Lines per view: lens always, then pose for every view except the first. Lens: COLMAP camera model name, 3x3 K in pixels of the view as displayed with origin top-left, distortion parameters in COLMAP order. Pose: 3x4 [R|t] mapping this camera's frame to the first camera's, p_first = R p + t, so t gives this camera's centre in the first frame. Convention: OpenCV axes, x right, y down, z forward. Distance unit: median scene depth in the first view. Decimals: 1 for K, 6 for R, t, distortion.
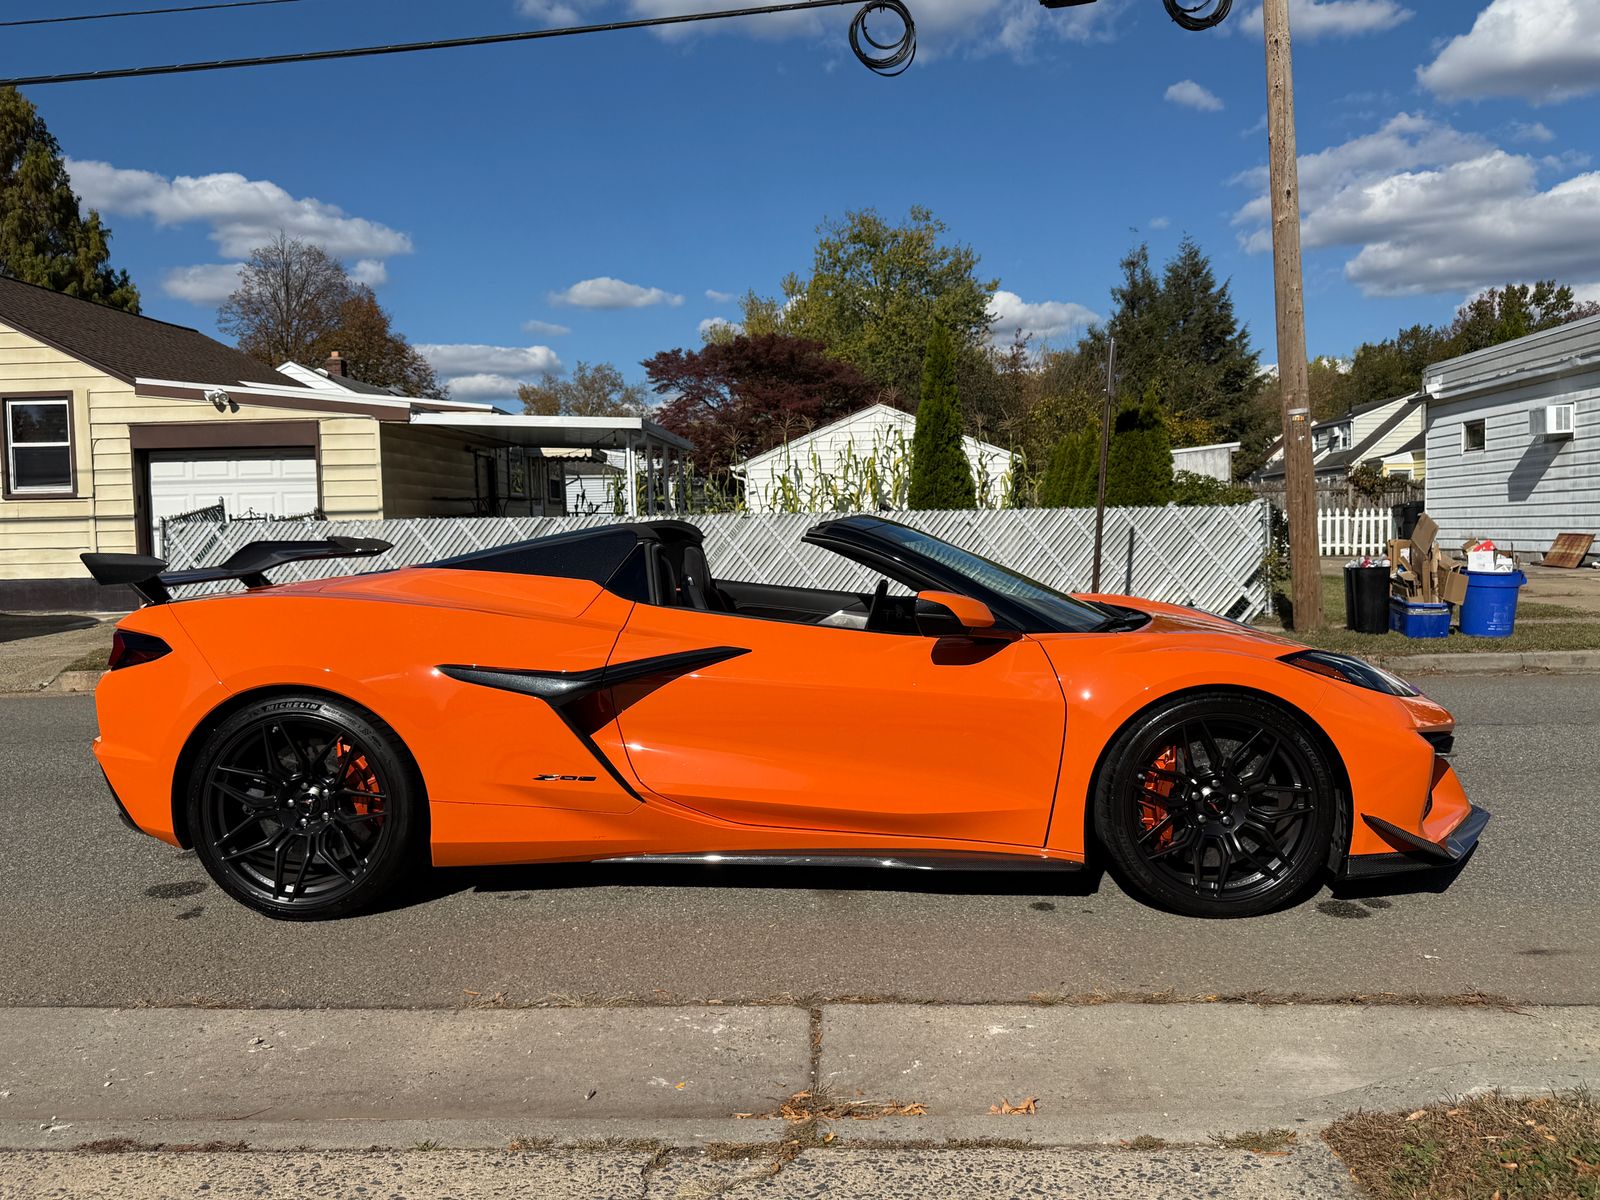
lens RADIAL K [[1313.5, 0, 800.0], [0, 1313.5, 600.0], [0, 0, 1]] dist [0.011585, -0.034303]
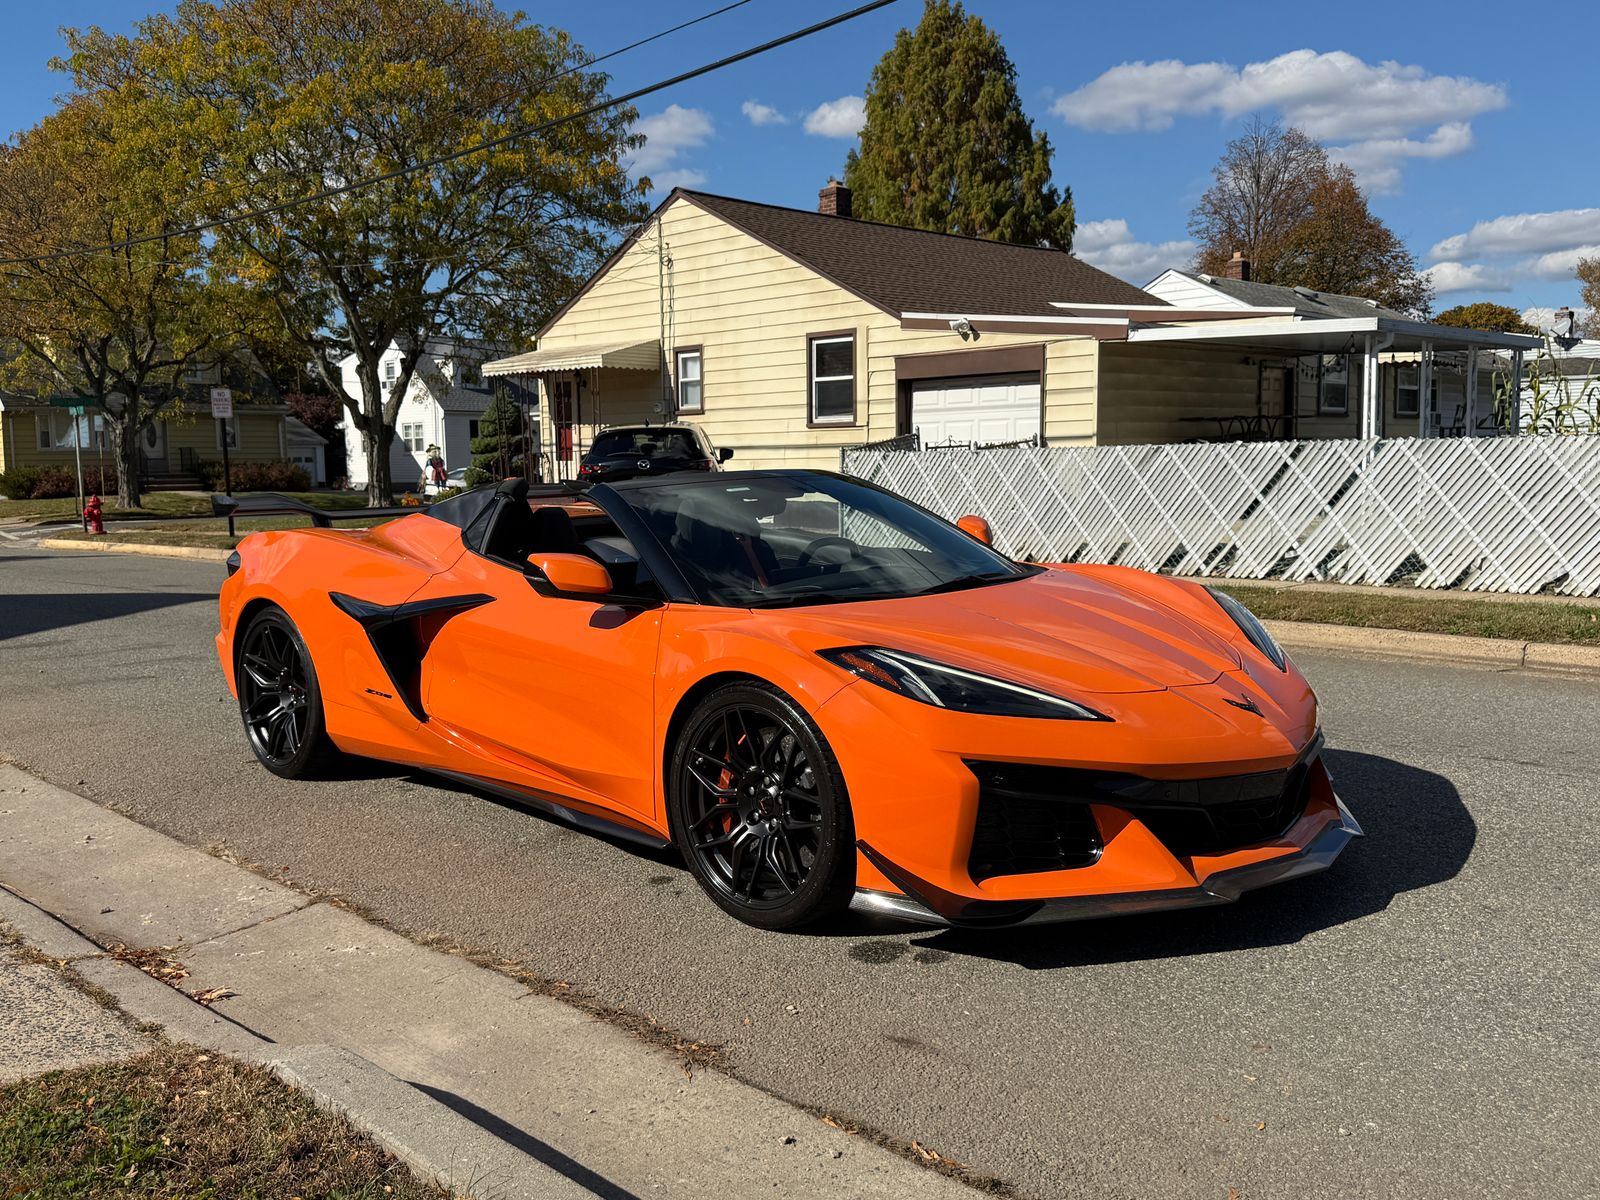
lens RADIAL K [[1450.6, 0, 800.0], [0, 1450.6, 600.0], [0, 0, 1]] dist [0.134687, -0.330318]
pose [[0.728502, 0.070265, -0.681431, 0.258700], [-0.032213, 0.997139, 0.068381, -0.014147], [0.684286, -0.027865, 0.728681, 0.072278]]
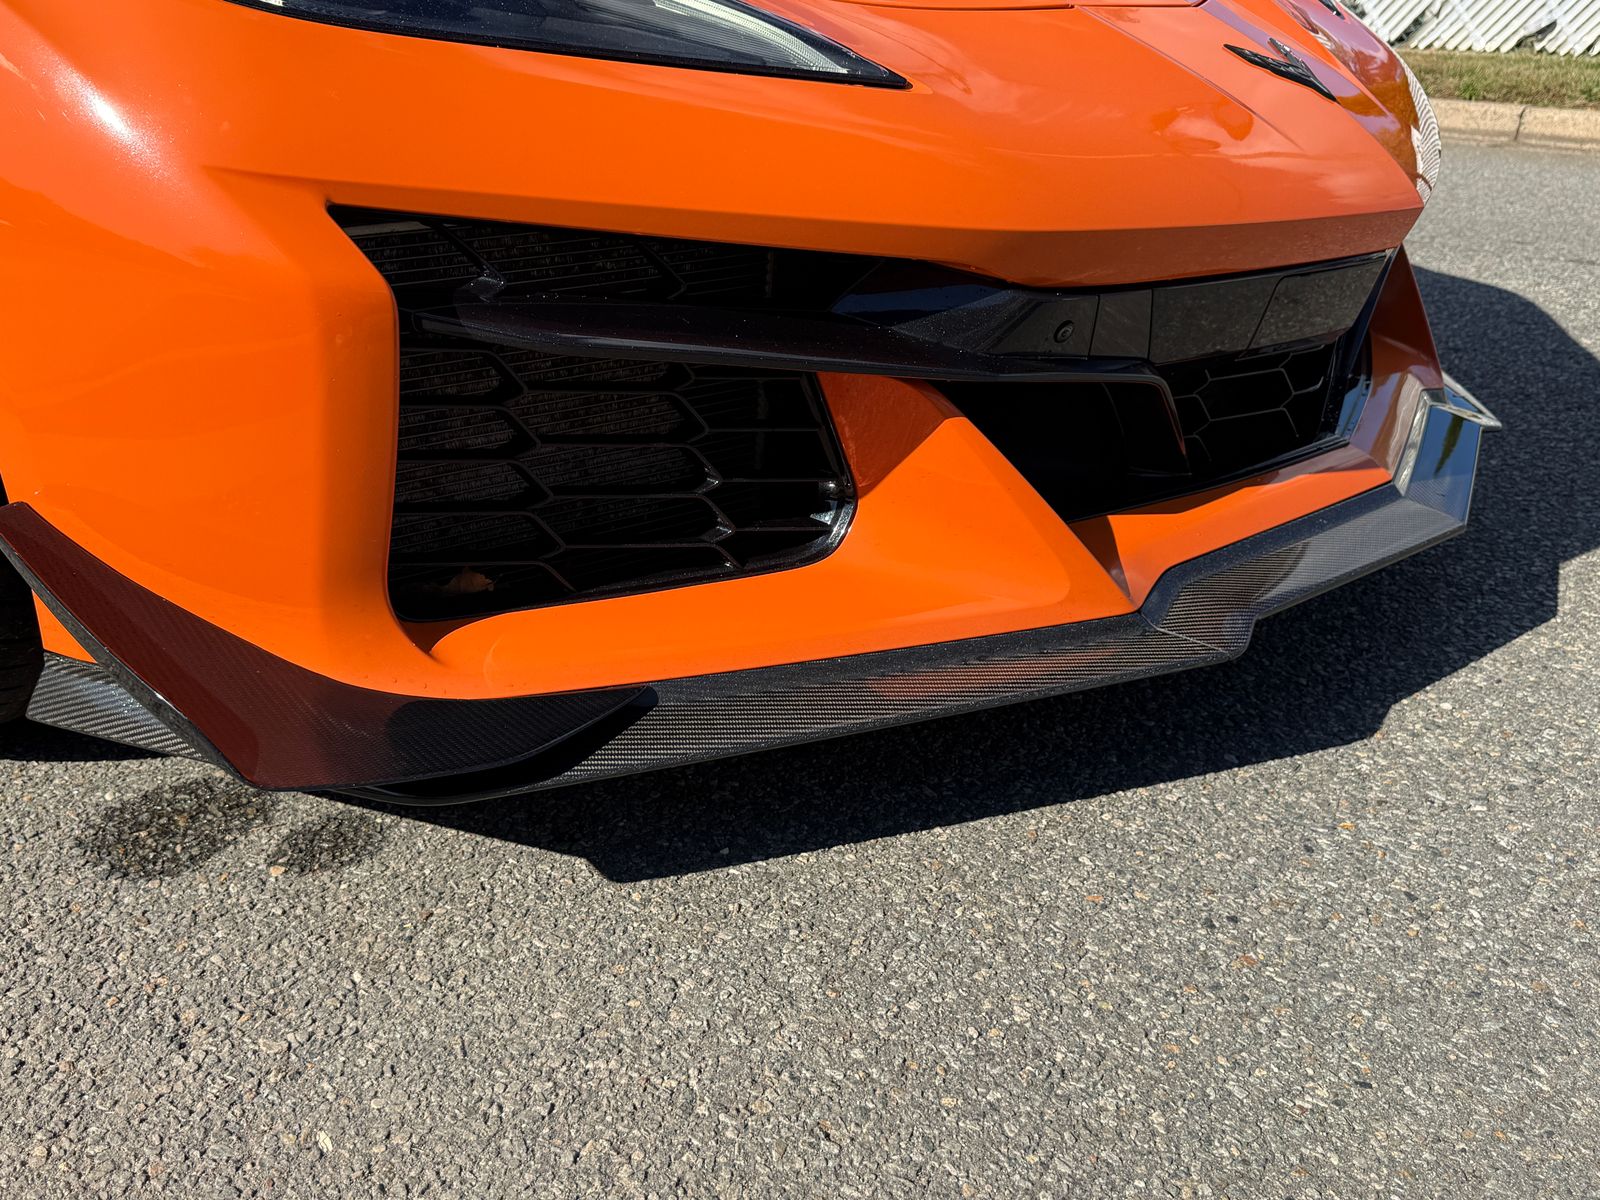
lens RADIAL K [[1532.1, 0, 800.0], [0, 1532.1, 600.0], [0, 0, 1]] dist [0.012537, 0.005680]
pose [[0.803883, 0.242781, -0.542983, 0.175918], [-0.042408, 0.933973, 0.354818, 0.017962], [0.593274, -0.262205, 0.761101, 0.217793]]
